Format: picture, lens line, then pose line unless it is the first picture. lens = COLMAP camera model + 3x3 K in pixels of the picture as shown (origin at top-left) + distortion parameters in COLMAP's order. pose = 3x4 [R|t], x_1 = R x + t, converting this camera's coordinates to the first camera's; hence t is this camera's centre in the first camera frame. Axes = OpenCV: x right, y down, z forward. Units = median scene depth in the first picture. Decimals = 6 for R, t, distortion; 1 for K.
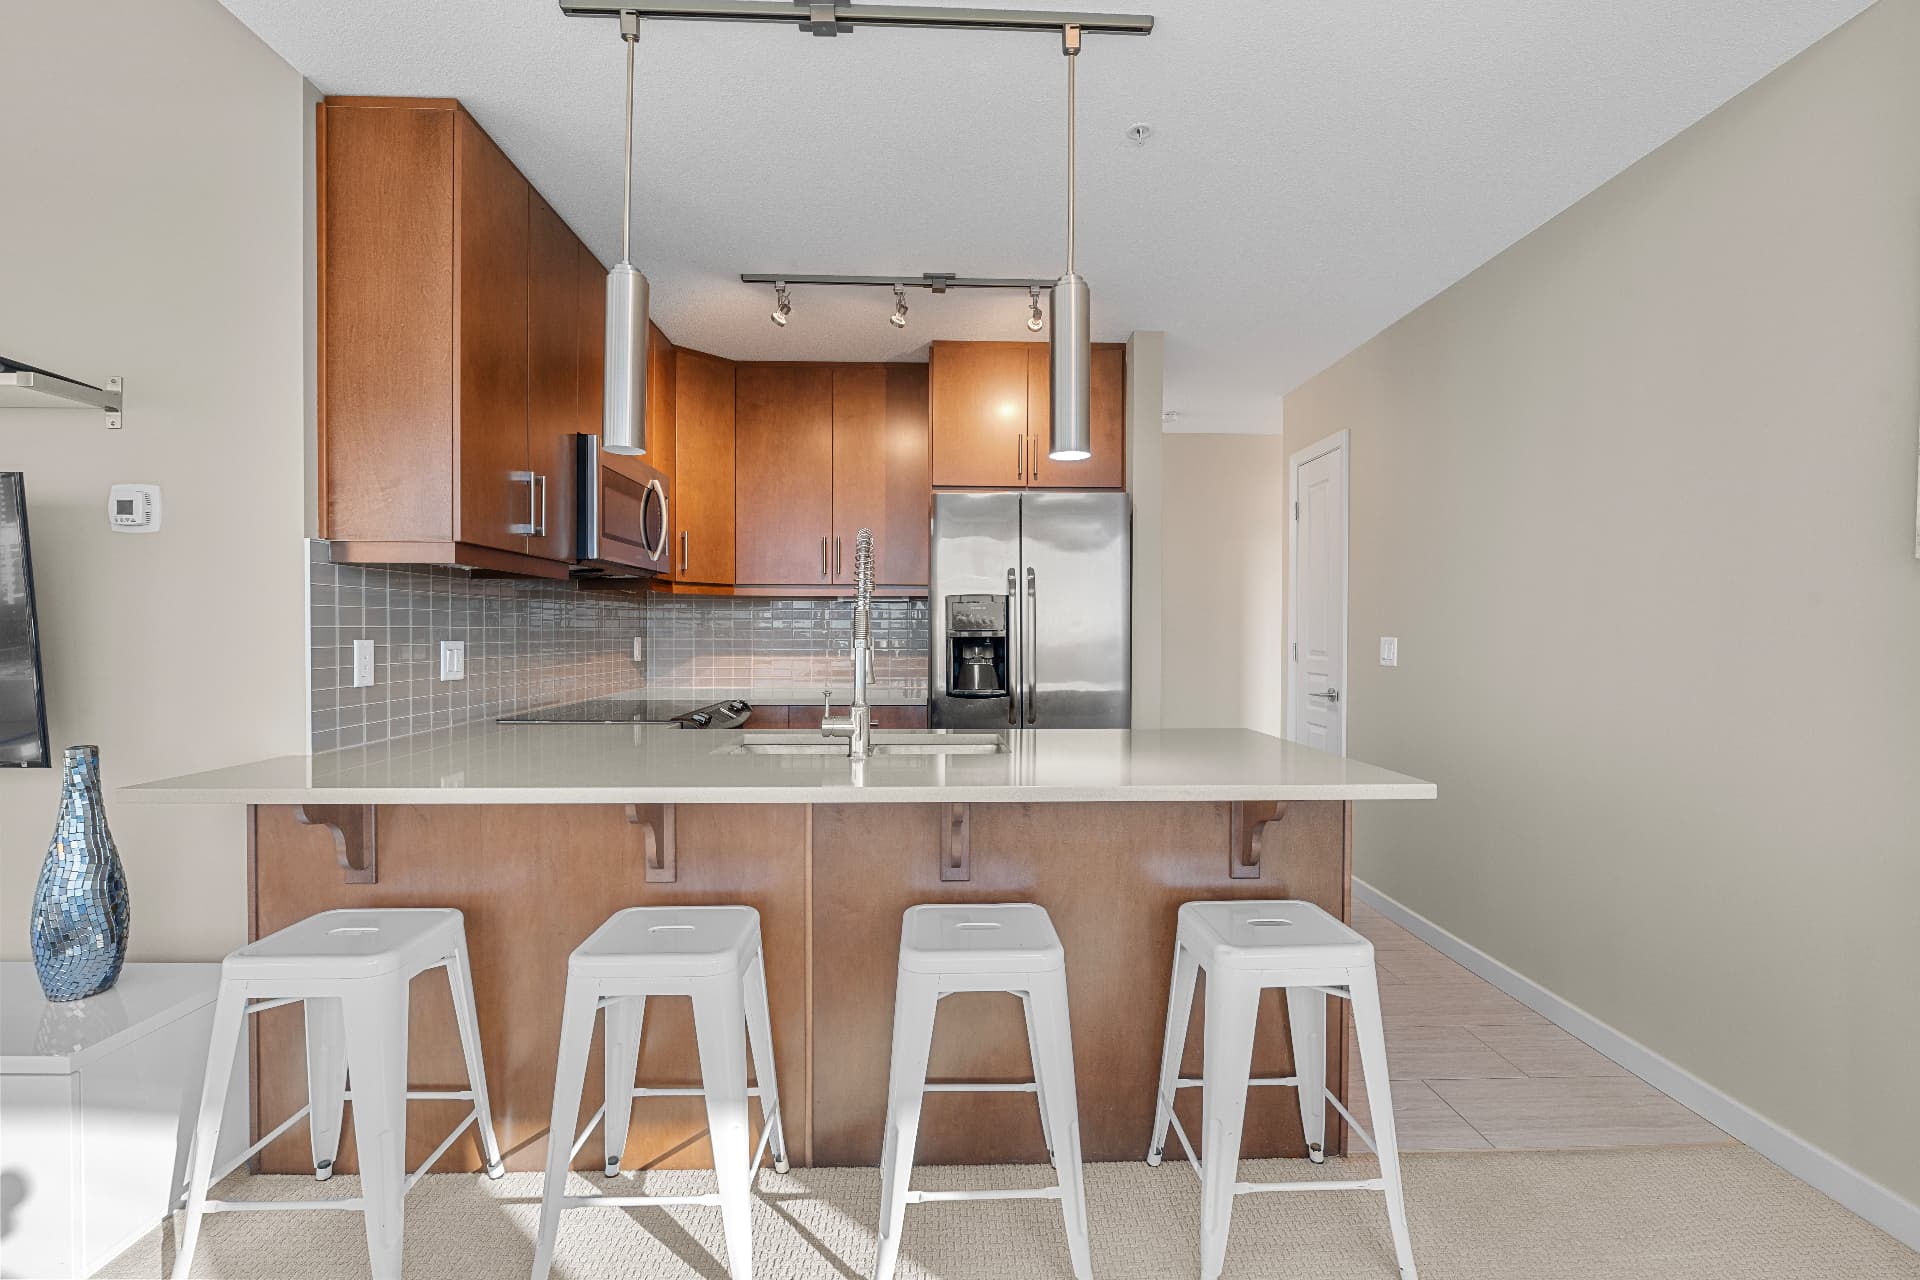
lens RADIAL K [[845.3, 0, 960.0], [0, 845.3, 640.0], [0, 0, 1]] dist [-0.011384, -0.000296]
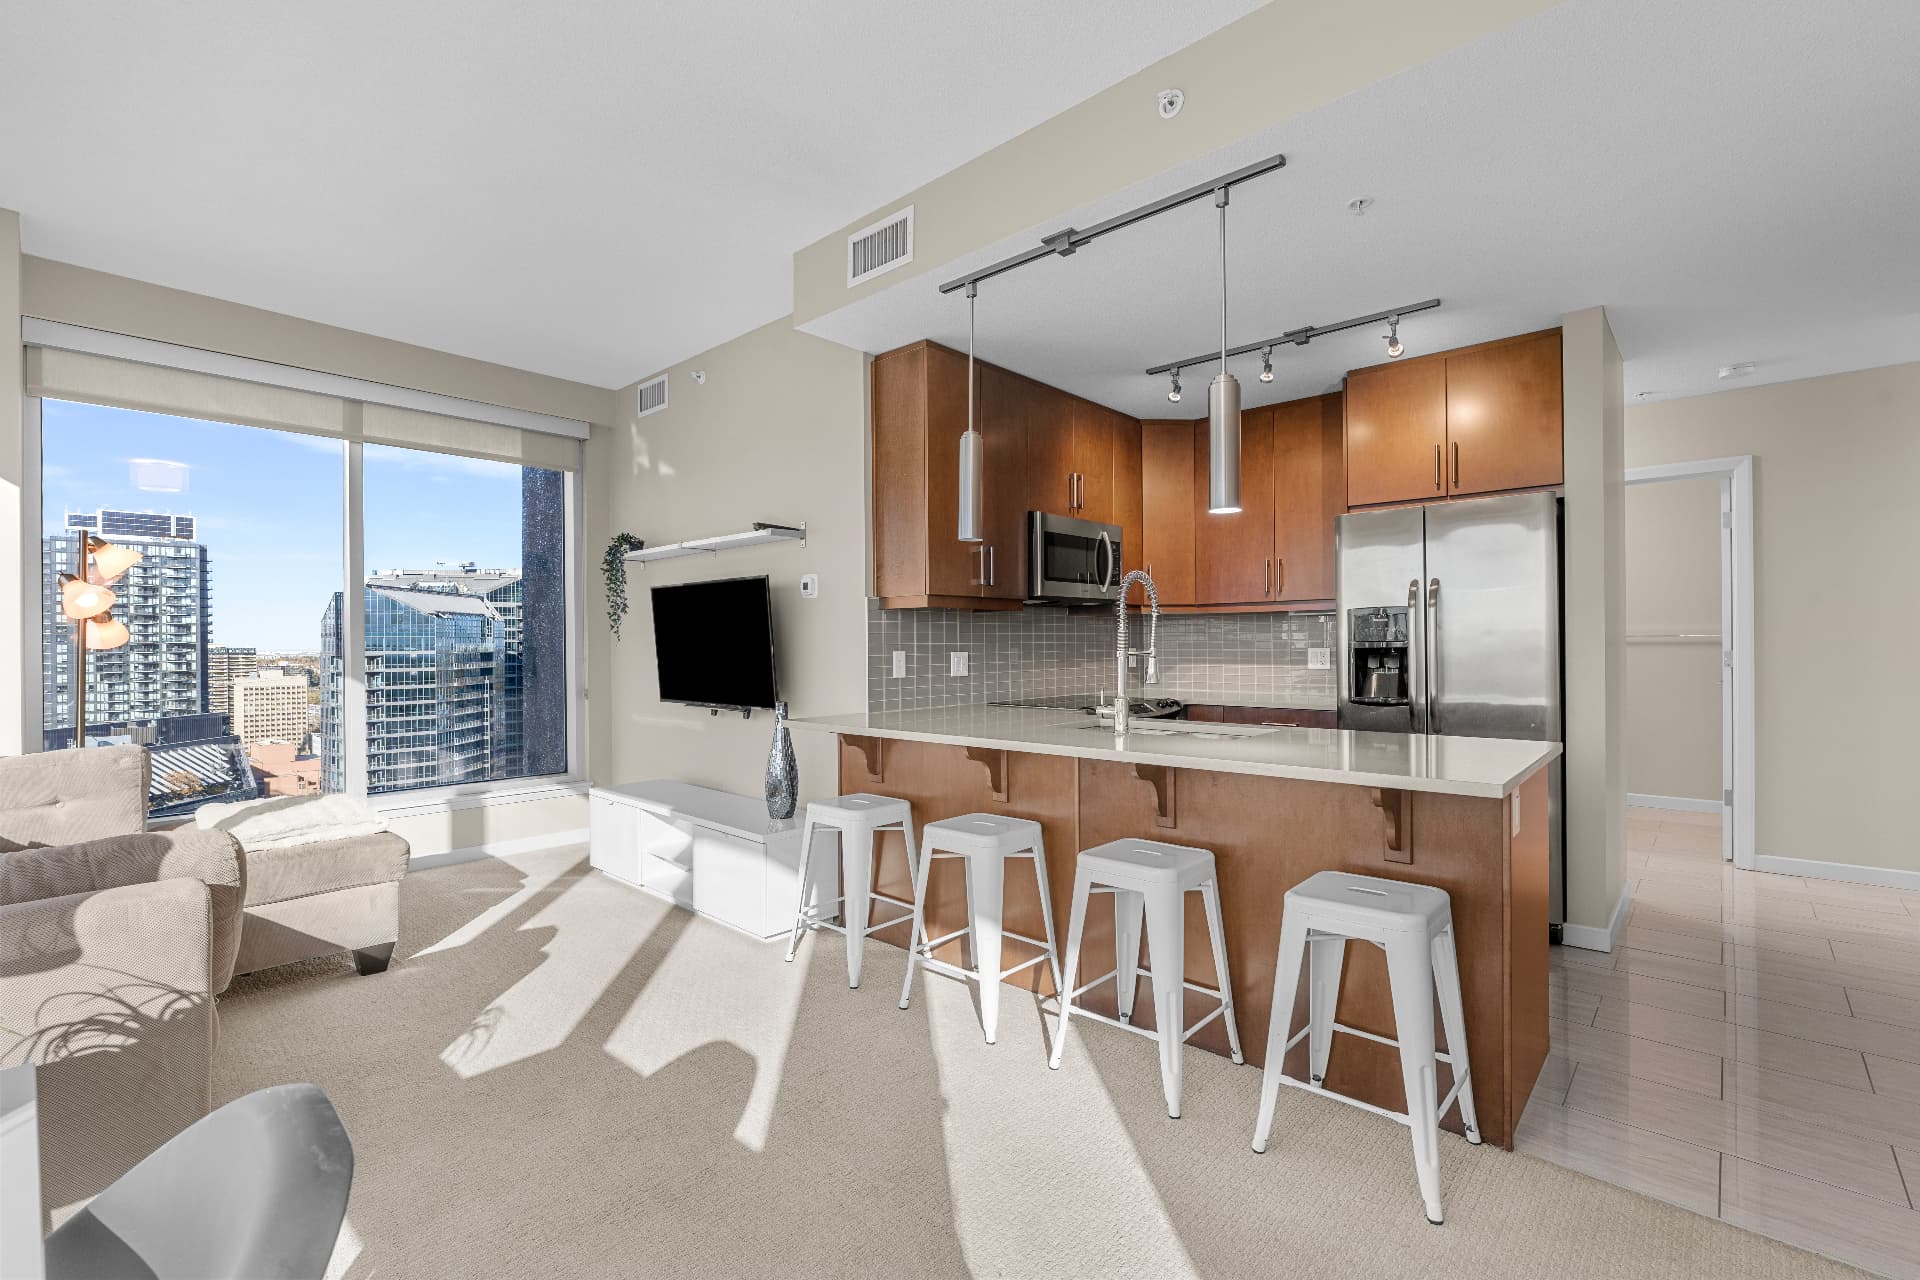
lens RADIAL K [[845.3, 0, 960.0], [0, 845.3, 640.0], [0, 0, 1]] dist [-0.011384, -0.000296]
pose [[0.719090, -0.009771, -0.694848, 0.486943], [0.002340, 0.999930, -0.011640, -0.002529], [0.694913, 0.006745, 0.719062, -0.150155]]
